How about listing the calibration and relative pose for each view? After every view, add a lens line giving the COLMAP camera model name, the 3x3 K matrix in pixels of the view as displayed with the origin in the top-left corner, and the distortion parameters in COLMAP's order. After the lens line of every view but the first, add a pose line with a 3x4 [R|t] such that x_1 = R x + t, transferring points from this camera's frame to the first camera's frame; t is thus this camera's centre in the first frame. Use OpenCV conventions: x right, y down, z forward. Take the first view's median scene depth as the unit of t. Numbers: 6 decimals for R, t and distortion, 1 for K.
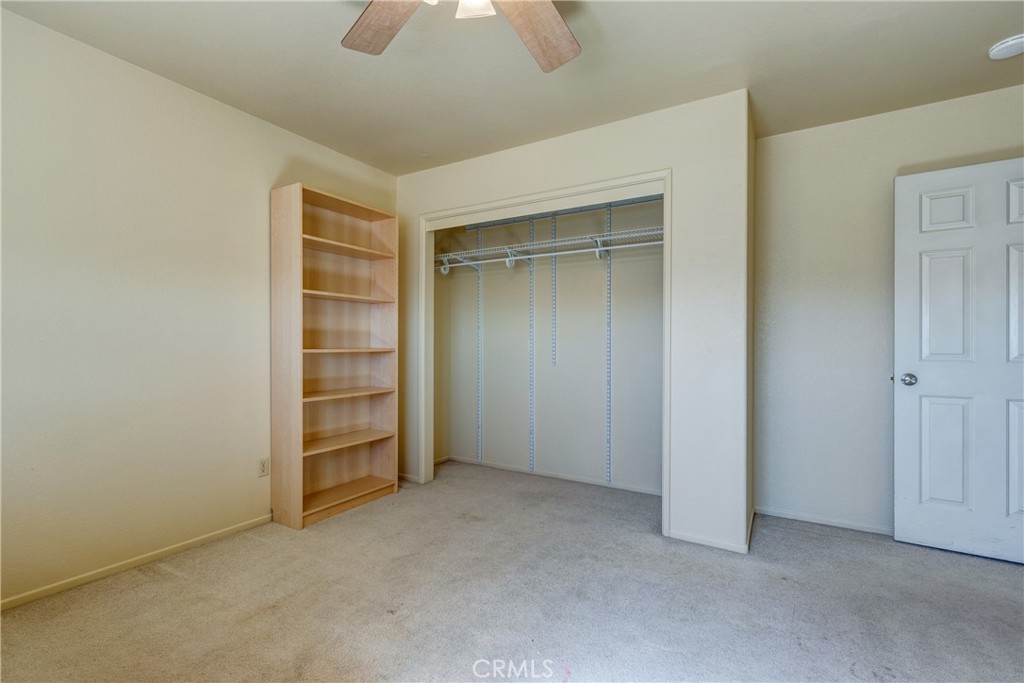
lens RADIAL K [[463.8, 0, 499.0], [0, 463.8, 344.5], [0, 0, 1]] dist [0.006227, -0.001253]
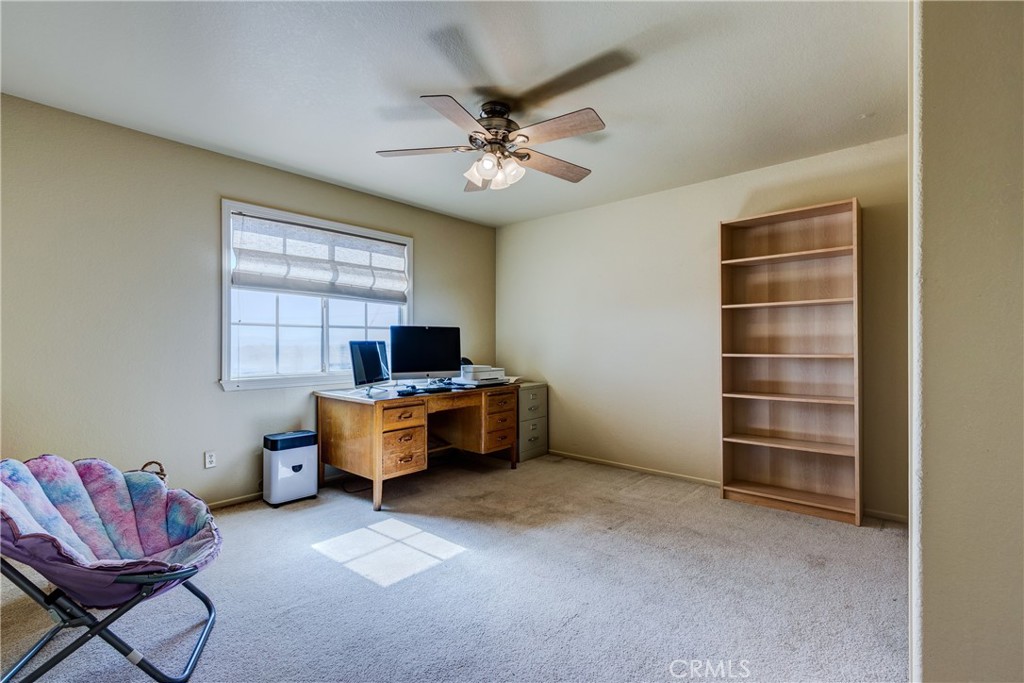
lens RADIAL K [[463.8, 0, 499.0], [0, 463.8, 344.5], [0, 0, 1]] dist [0.006227, -0.001253]
pose [[-0.168164, -0.005841, -0.985742, 0.798026], [-0.002189, 0.999982, -0.005552, -0.005247], [0.985757, 0.001224, -0.168174, 0.548840]]
